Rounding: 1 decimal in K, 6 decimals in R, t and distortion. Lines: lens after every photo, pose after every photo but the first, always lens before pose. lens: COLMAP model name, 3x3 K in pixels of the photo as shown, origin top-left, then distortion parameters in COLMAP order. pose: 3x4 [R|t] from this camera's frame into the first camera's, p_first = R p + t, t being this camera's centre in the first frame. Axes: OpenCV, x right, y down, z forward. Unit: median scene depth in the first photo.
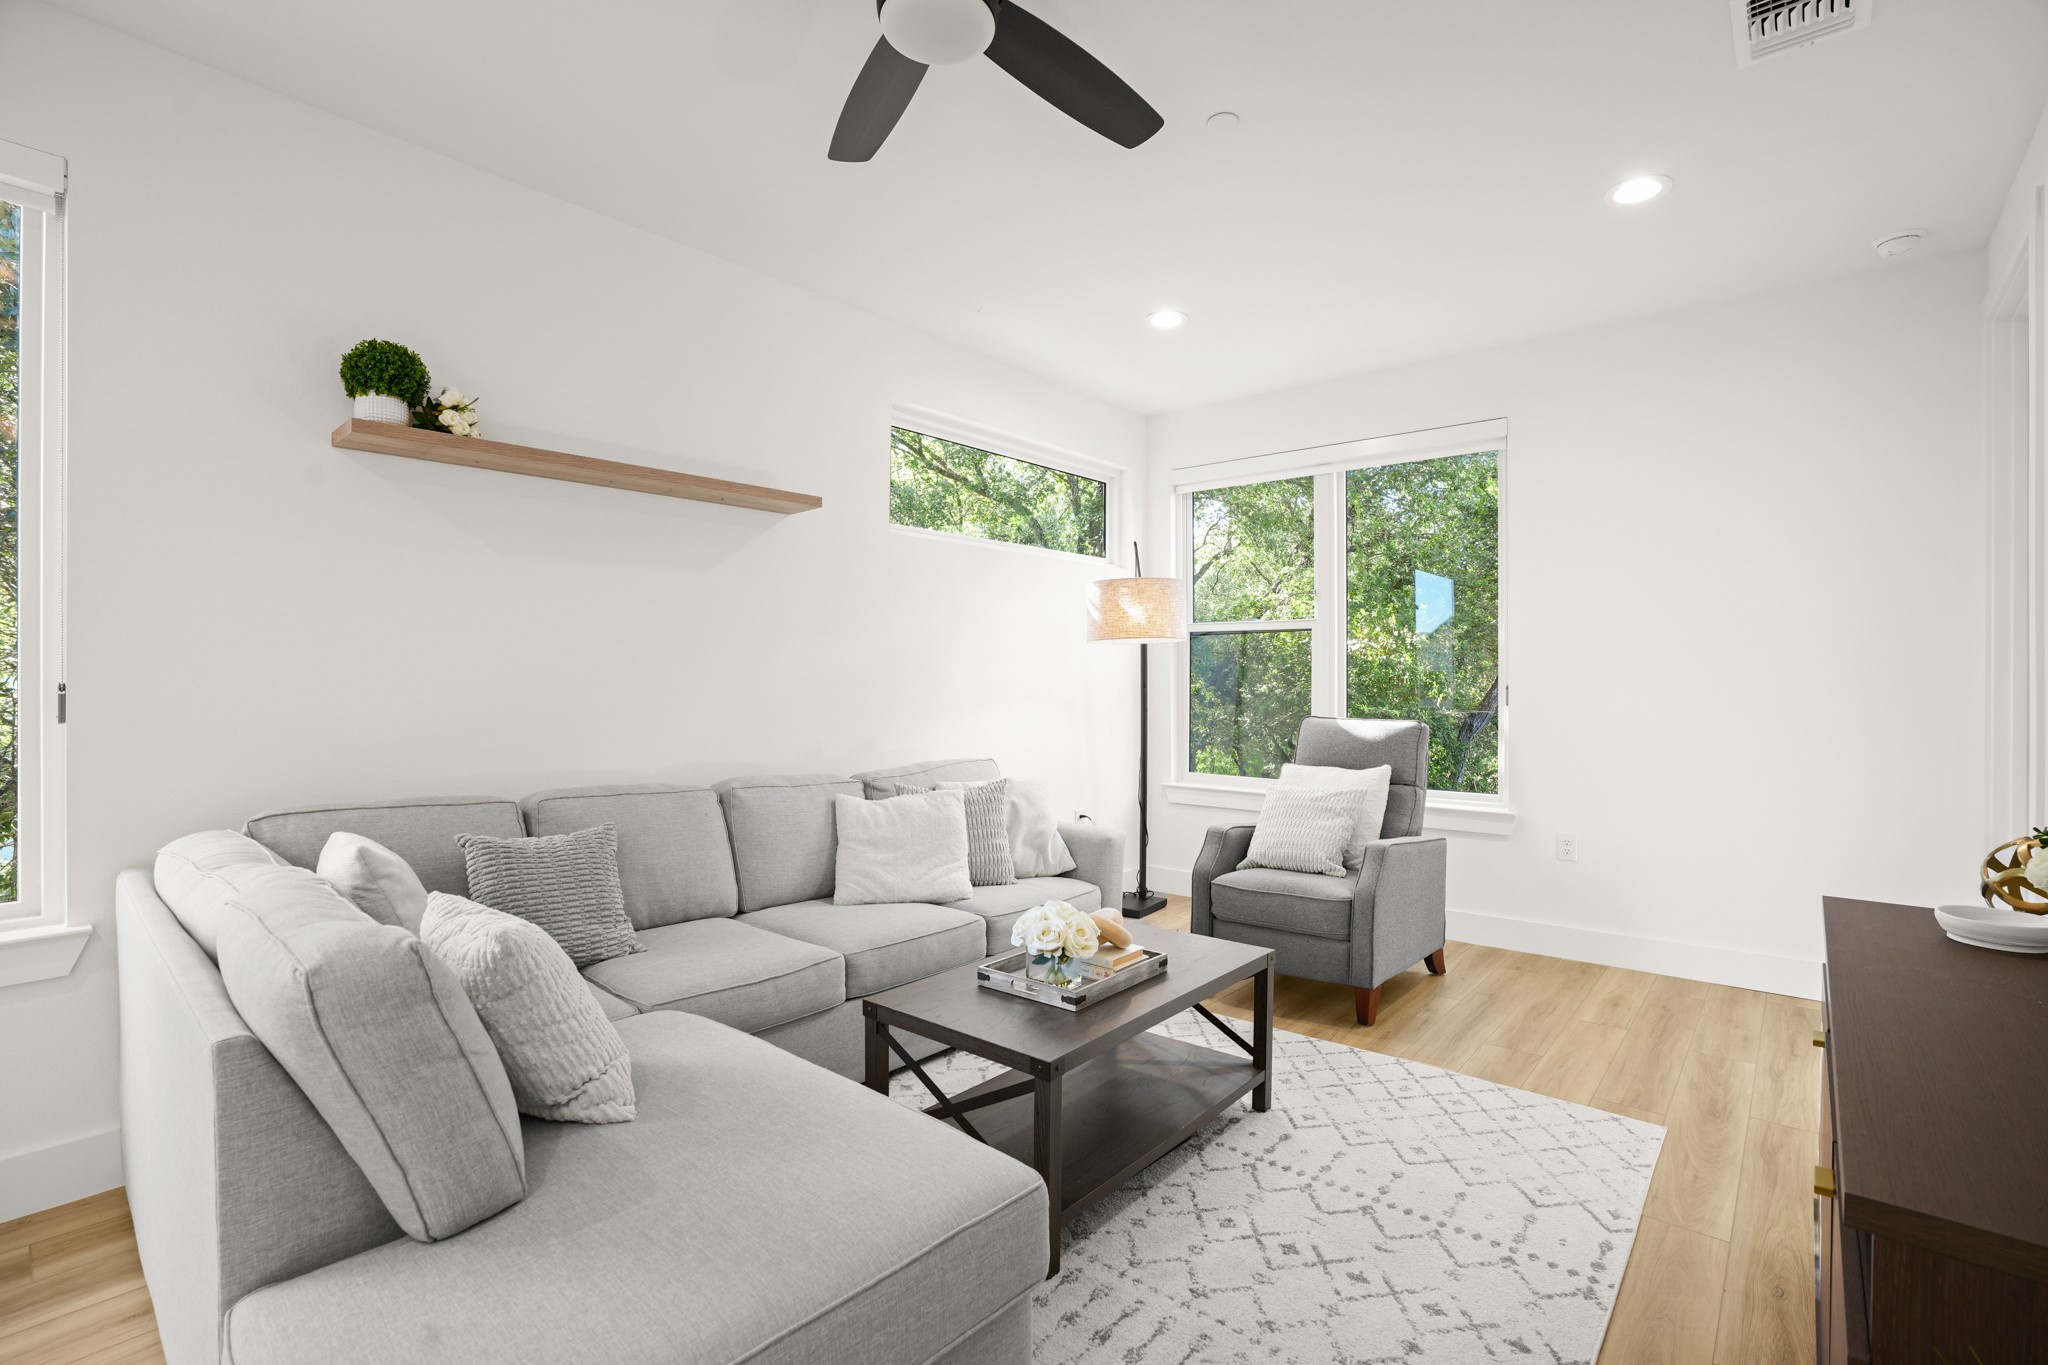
lens RADIAL K [[964.9, 0, 1020.2], [0, 964.9, 671.7], [0, 0, 1]] dist [-0.064325, 0.021514]
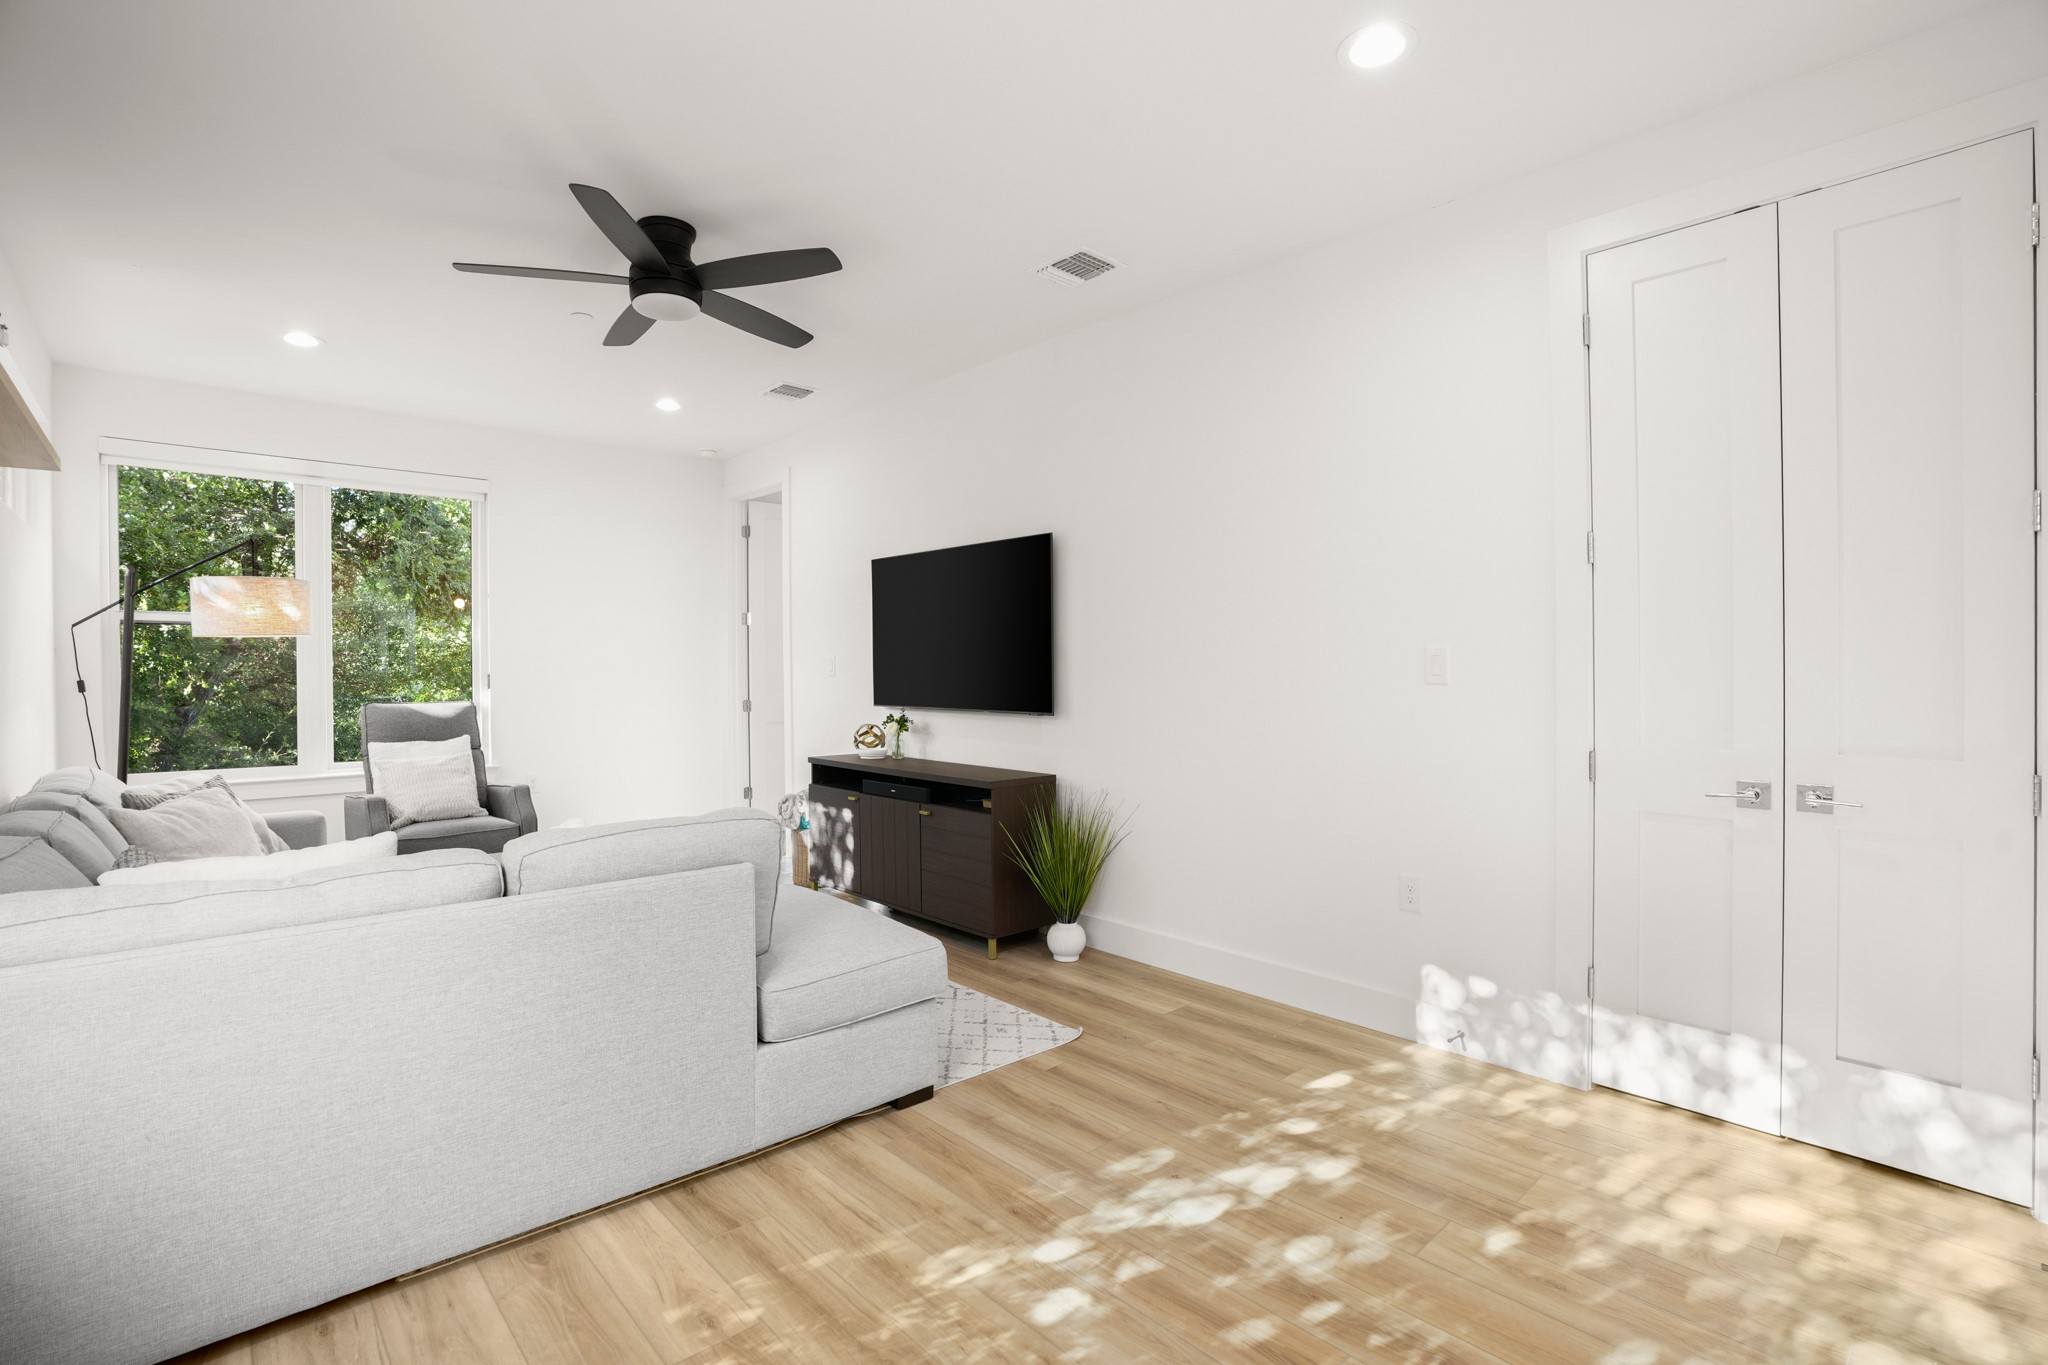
lens RADIAL K [[964.9, 0, 1044.8], [0, 964.9, 677.4], [0, 0, 1]] dist [-0.064325, 0.021514]
pose [[0.115294, -0.010733, 0.993273, -1.611561], [-0.013472, 0.999833, 0.012368, -0.022147], [-0.993240, -0.014807, 0.115130, 0.073298]]
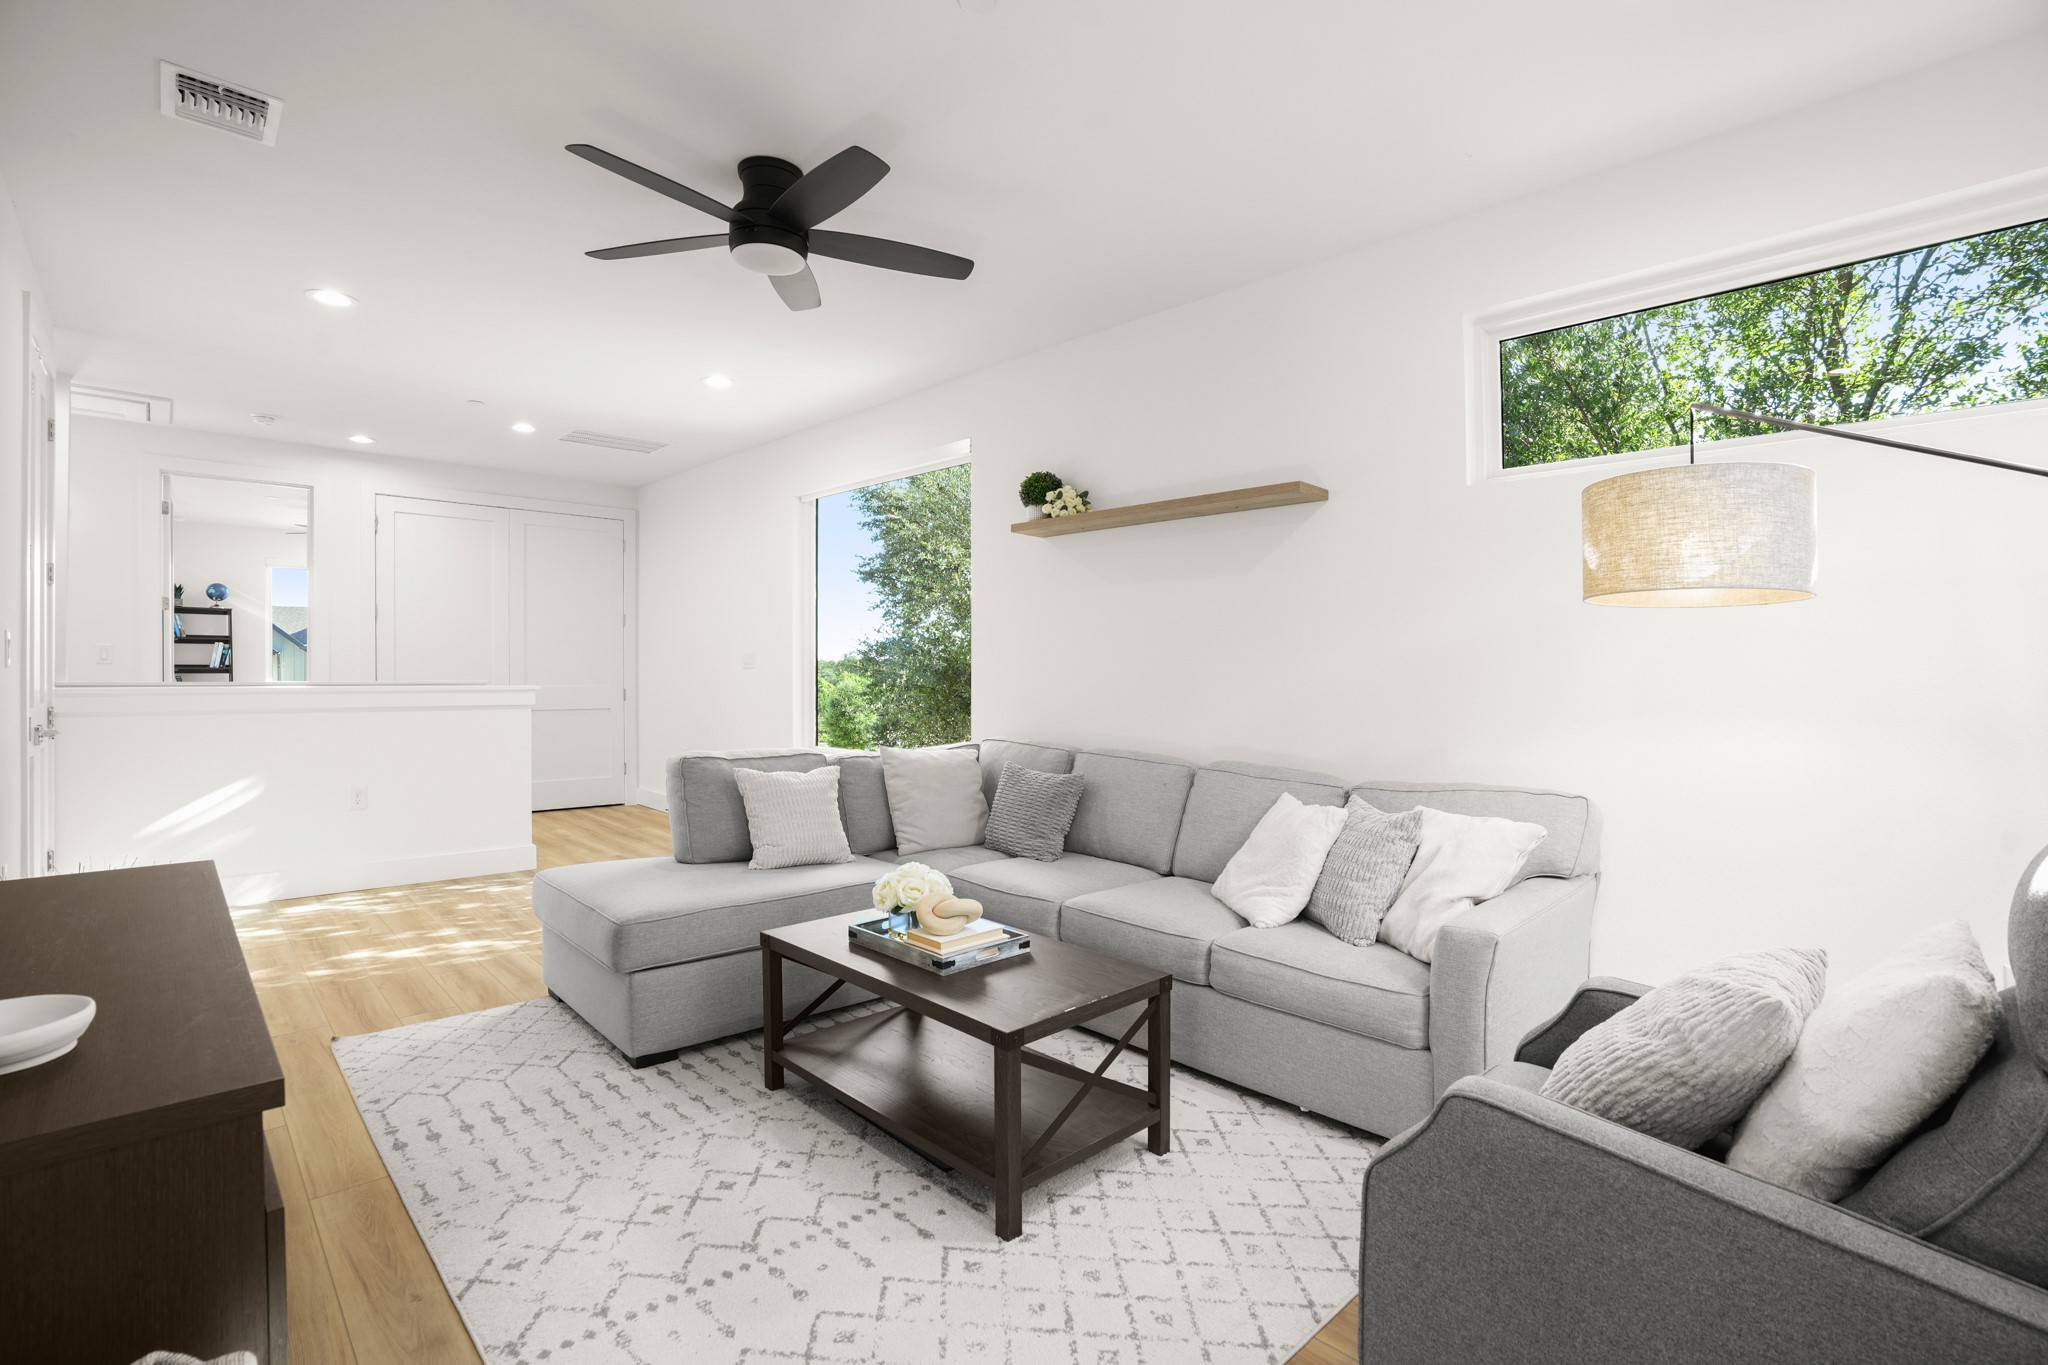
lens RADIAL K [[964.9, 0, 1033.4], [0, 964.9, 663.1], [0, 0, 1]] dist [-0.064325, 0.021514]
pose [[-0.113981, -0.007592, -0.993454, 1.315682], [0.010355, 0.999907, -0.008830, 0.016675], [0.993429, -0.011293, -0.113892, 1.458757]]
